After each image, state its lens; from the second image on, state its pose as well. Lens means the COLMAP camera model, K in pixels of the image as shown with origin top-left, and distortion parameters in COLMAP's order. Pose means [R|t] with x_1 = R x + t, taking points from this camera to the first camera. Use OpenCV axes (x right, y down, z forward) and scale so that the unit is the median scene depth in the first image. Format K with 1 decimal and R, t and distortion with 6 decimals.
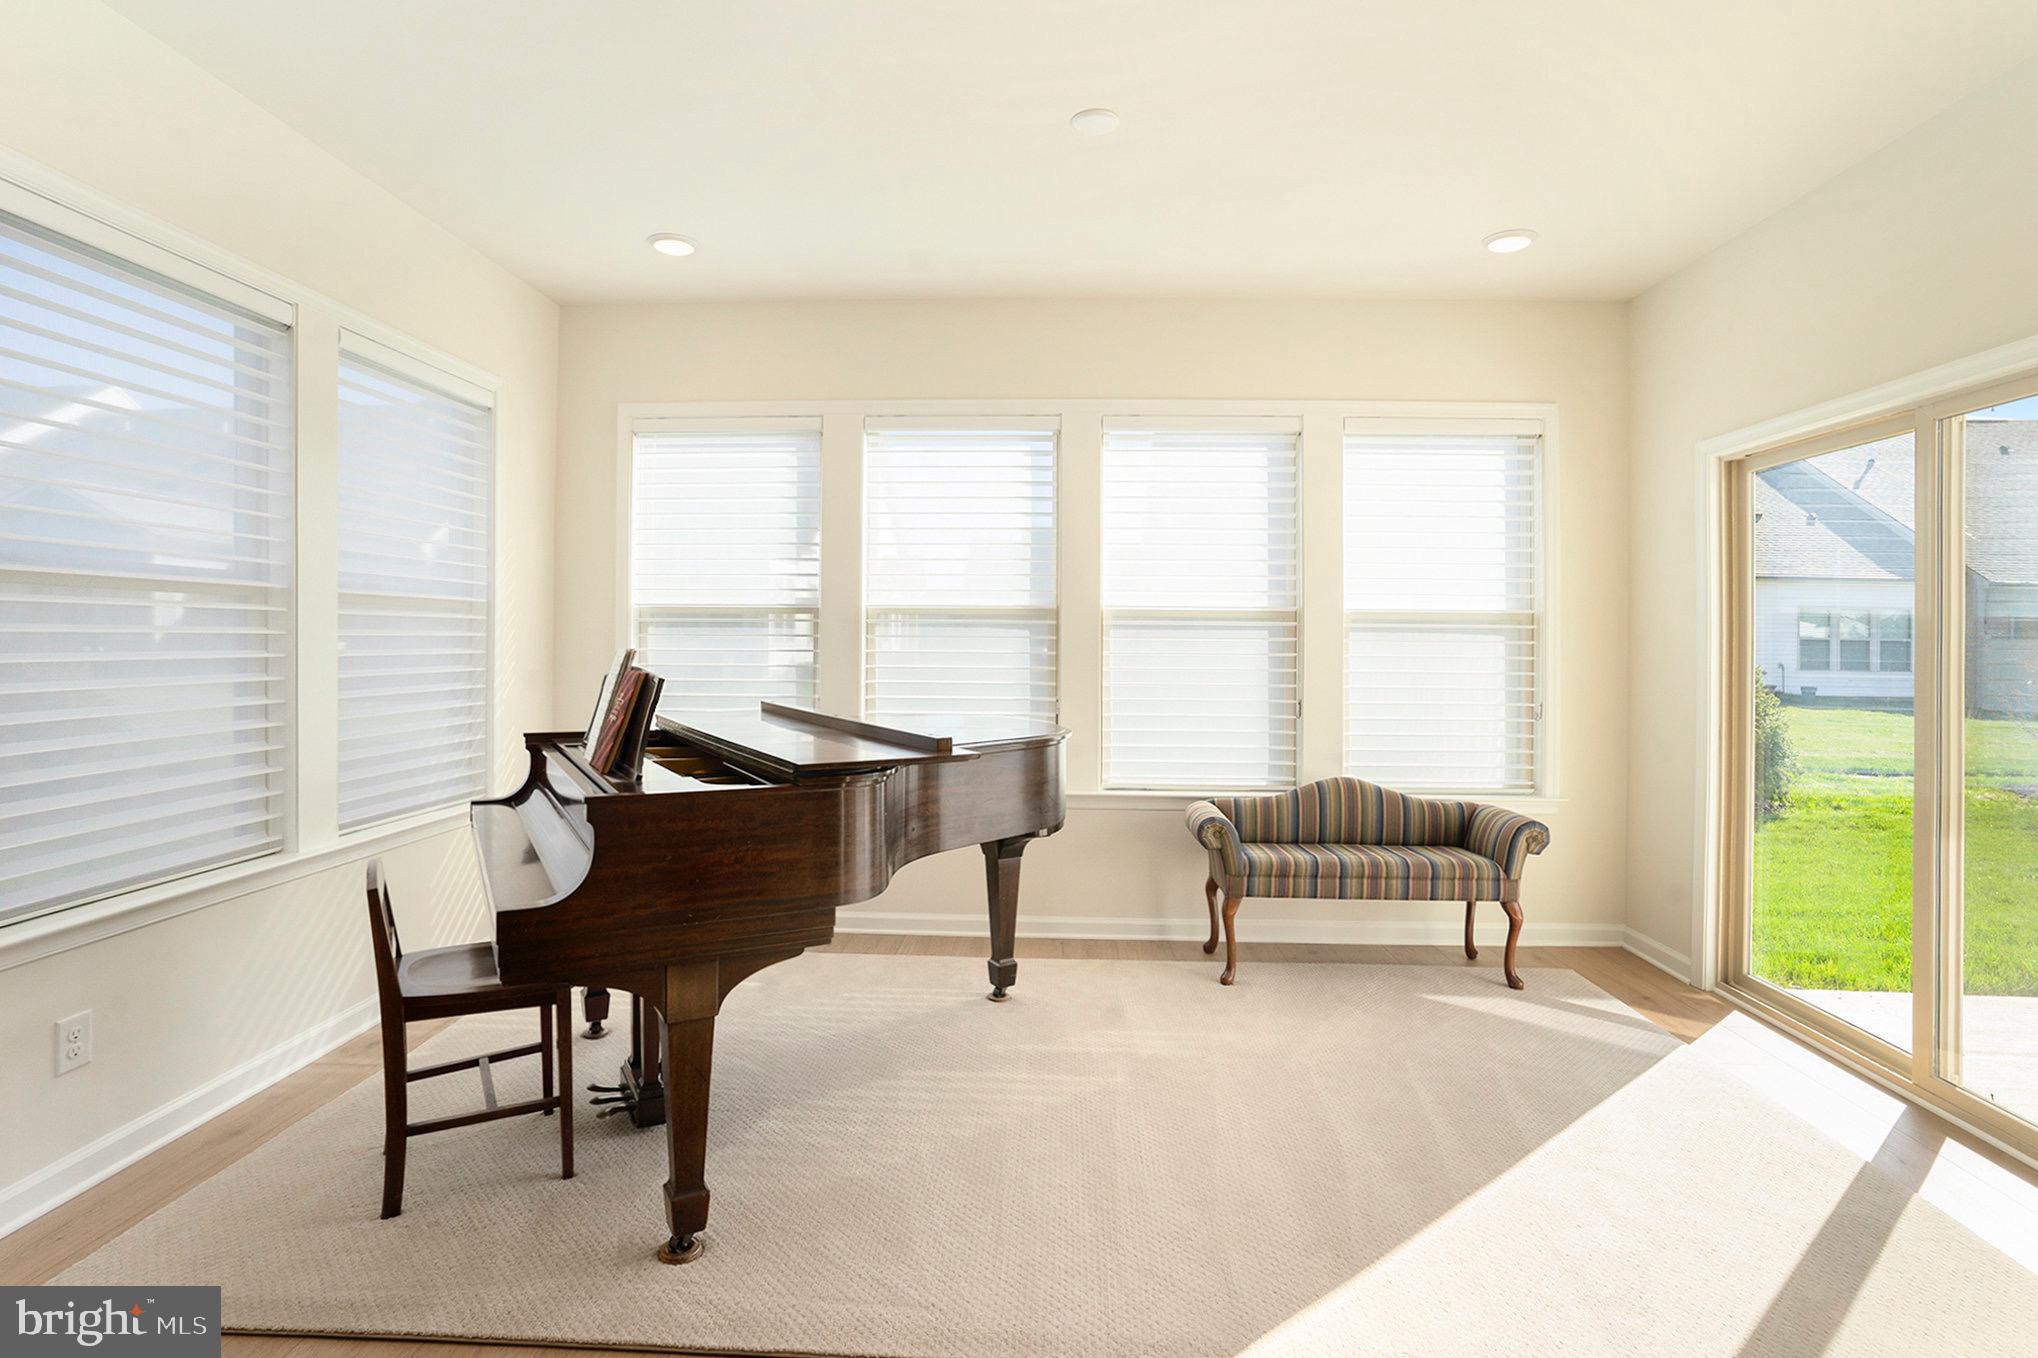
lens RADIAL K [[1018.9, 0, 1028.3], [0, 1018.9, 643.1], [0, 0, 1]] dist [-0.006559, 0.000410]
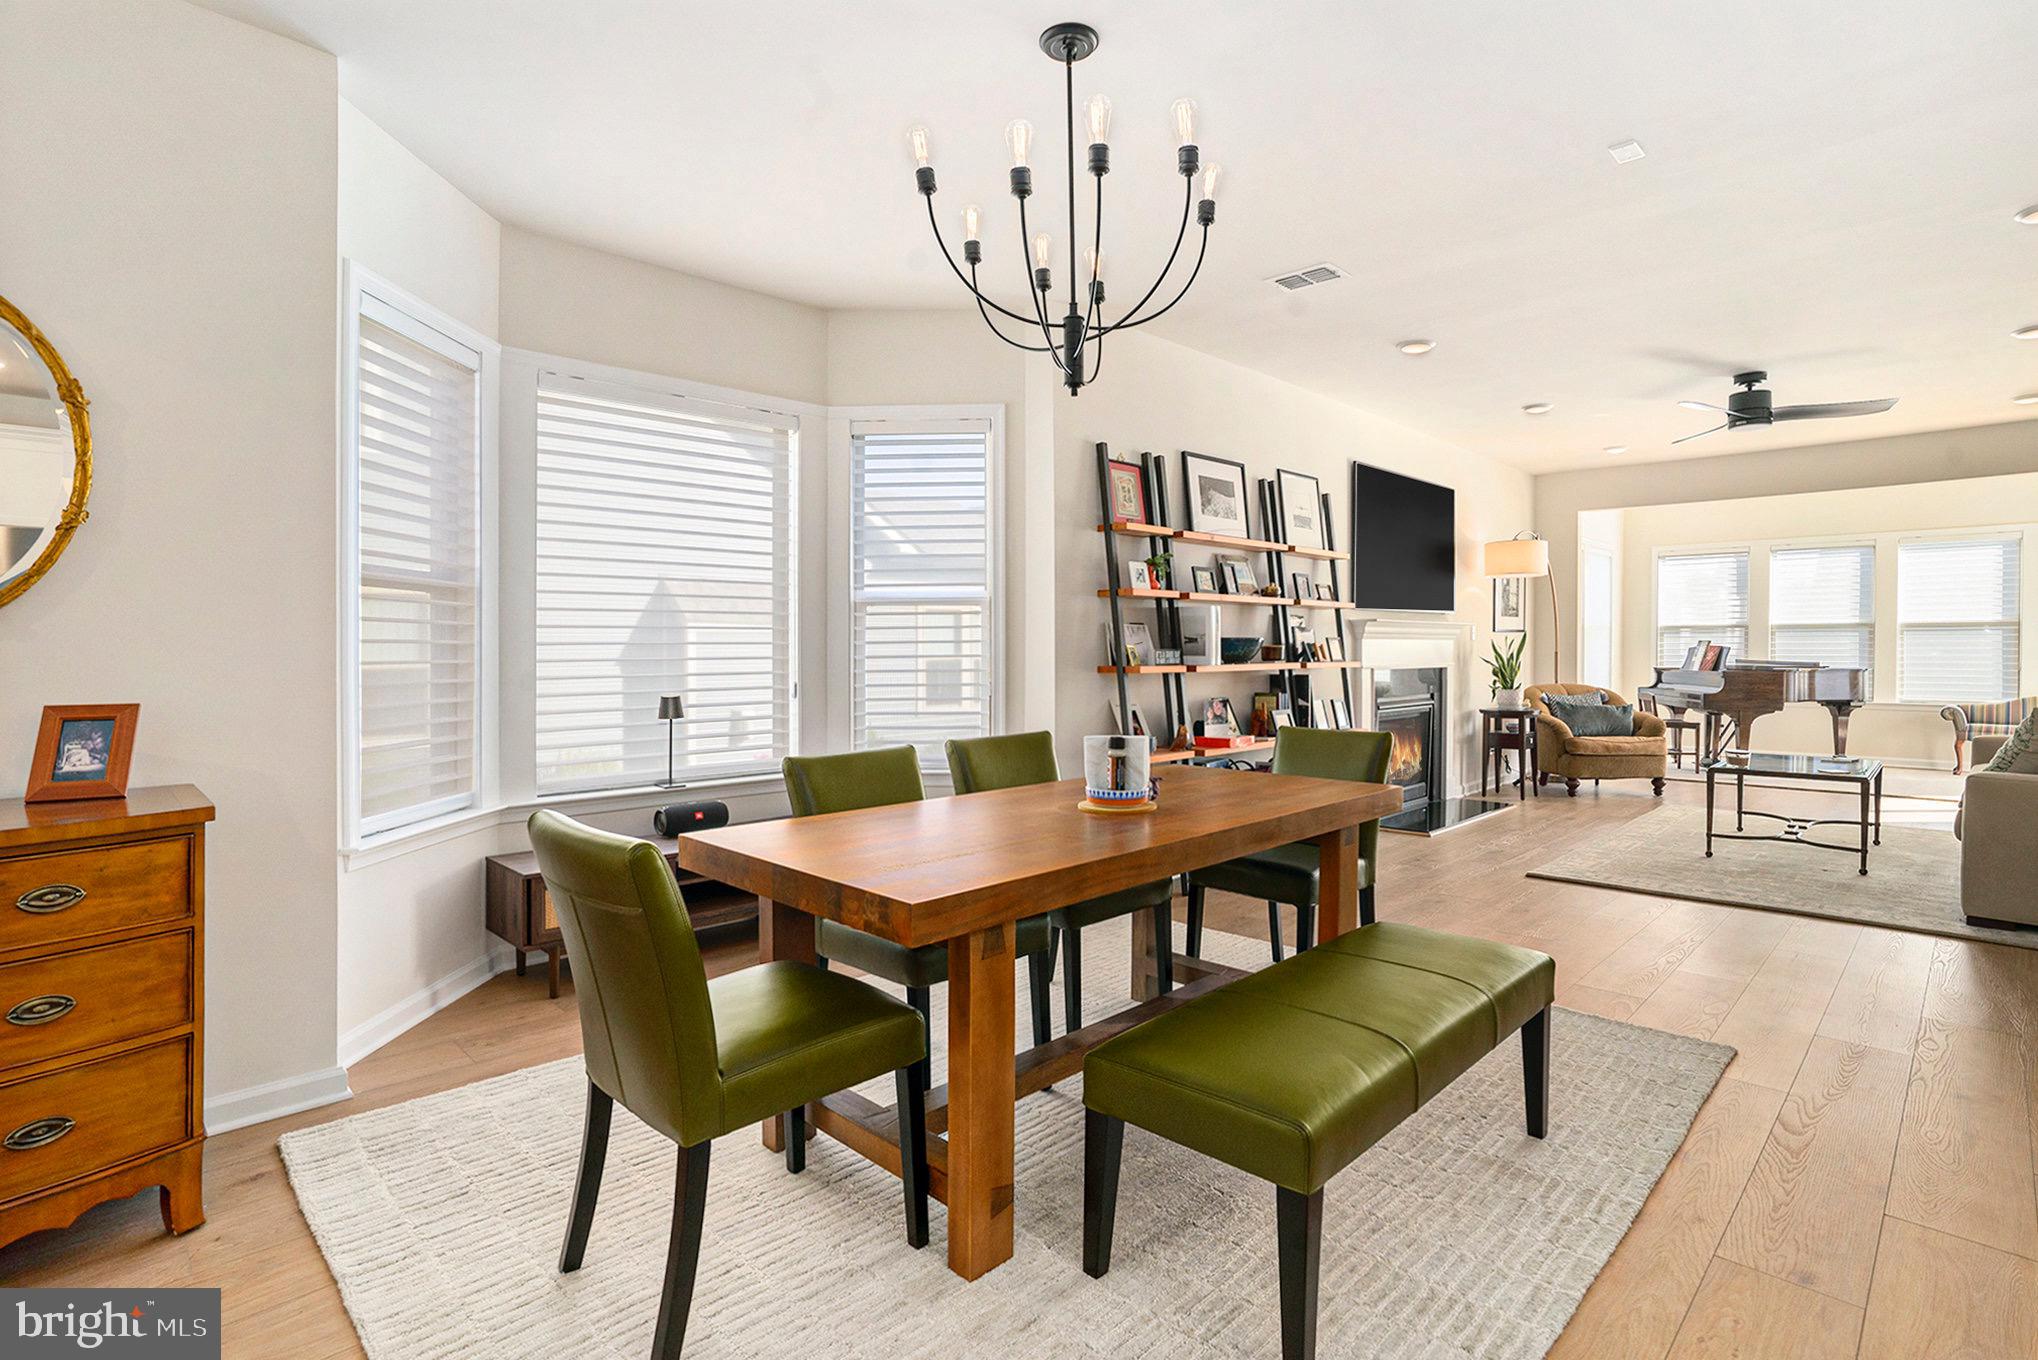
lens RADIAL K [[1018.9, 0, 1028.3], [0, 1018.9, 644.1], [0, 0, 1]] dist [-0.006559, 0.000410]
pose [[0.755550, -0.009690, -0.655019, 0.092472], [0.004971, 0.999947, -0.009058, 0.025034], [0.655072, 0.003587, 0.755558, -2.021610]]
